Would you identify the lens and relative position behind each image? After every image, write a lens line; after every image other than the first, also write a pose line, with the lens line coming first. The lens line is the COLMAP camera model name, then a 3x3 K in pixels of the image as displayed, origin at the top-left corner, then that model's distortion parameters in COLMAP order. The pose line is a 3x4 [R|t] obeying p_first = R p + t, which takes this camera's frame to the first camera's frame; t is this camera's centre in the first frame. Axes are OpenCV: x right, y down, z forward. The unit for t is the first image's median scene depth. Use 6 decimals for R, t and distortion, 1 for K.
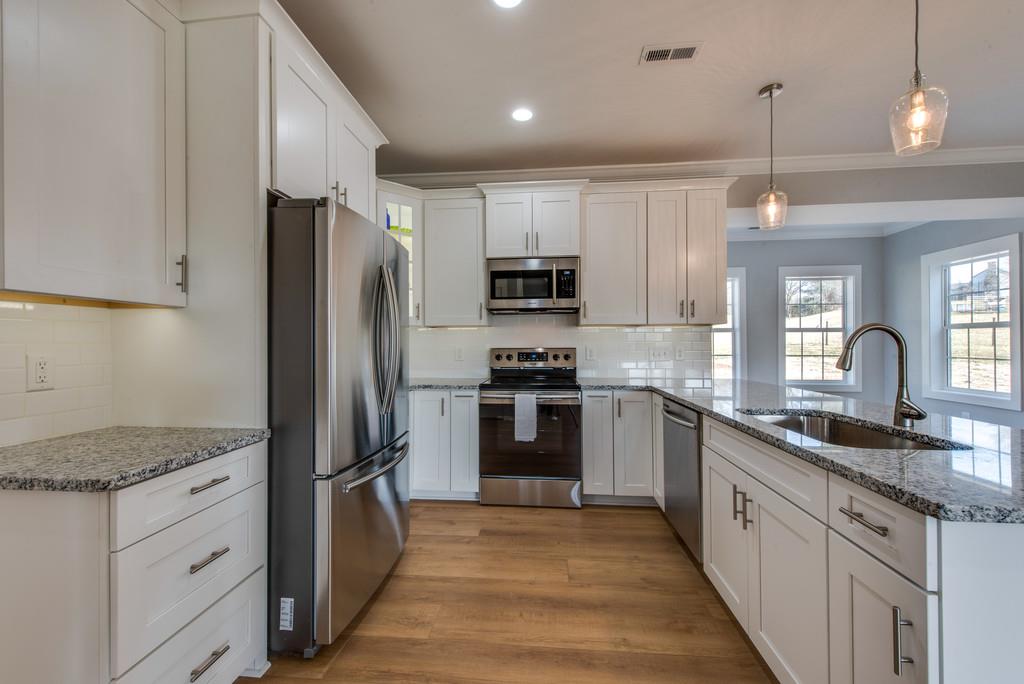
lens RADIAL K [[407.5, 0, 508.4], [0, 407.5, 342.8], [0, 0, 1]] dist [0.007403, -0.000502]
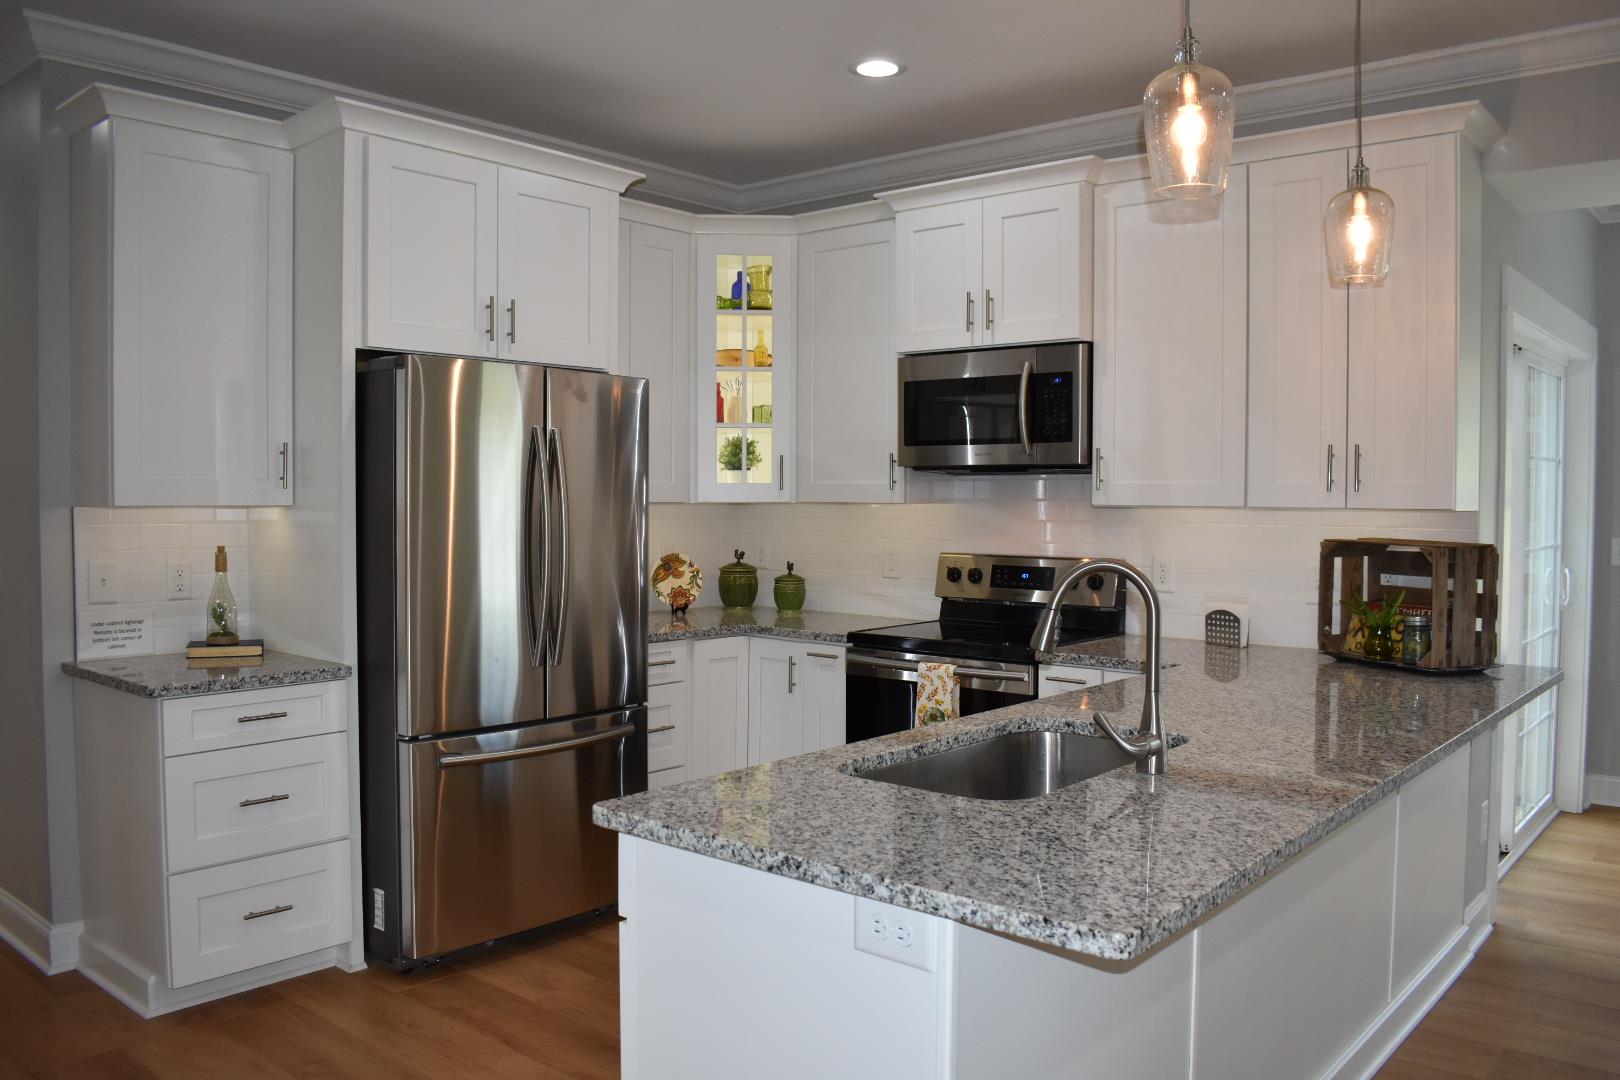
lens RADIAL K [[1246.9, 0, 818.3], [0, 1246.9, 544.8], [0, 0, 1]] dist [-0.082512, 0.006925]
pose [[0.821828, 0.030184, -0.568935, 0.675201], [-0.007052, 0.999058, 0.042817, -0.057299], [0.569692, -0.031176, 0.821267, -0.185276]]
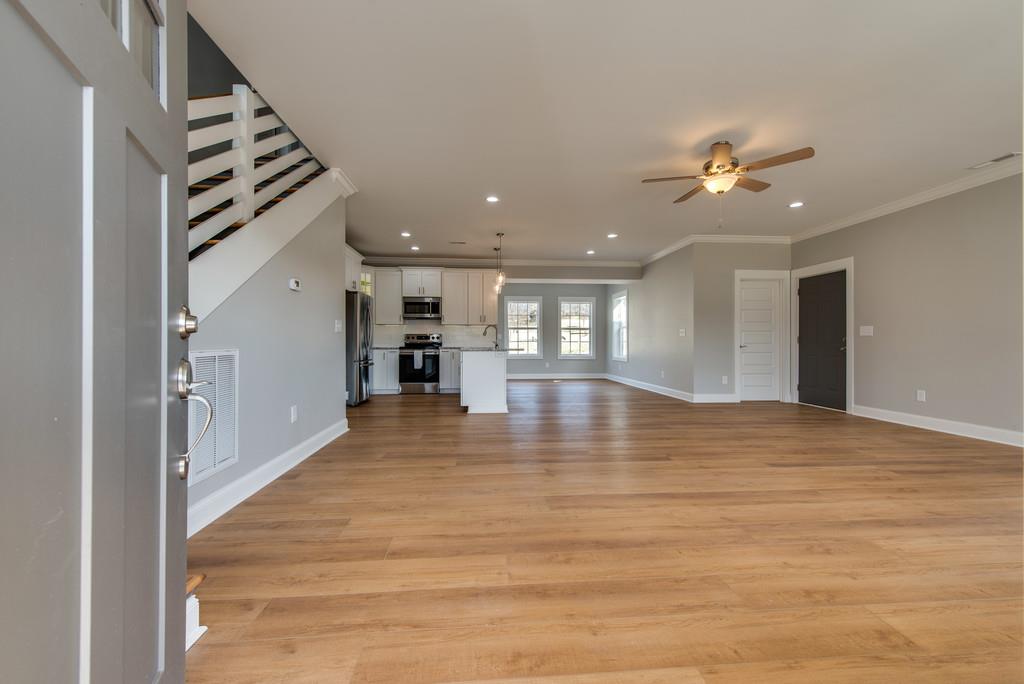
lens RADIAL K [[407.5, 0, 515.1], [0, 407.5, 340.8], [0, 0, 1]] dist [0.007403, -0.000502]
pose [[0.980768, 0.003430, 0.195147, 0.131994], [-0.001797, 0.999962, -0.008544, 0.078464], [-0.195169, 0.008029, 0.980737, -1.554324]]
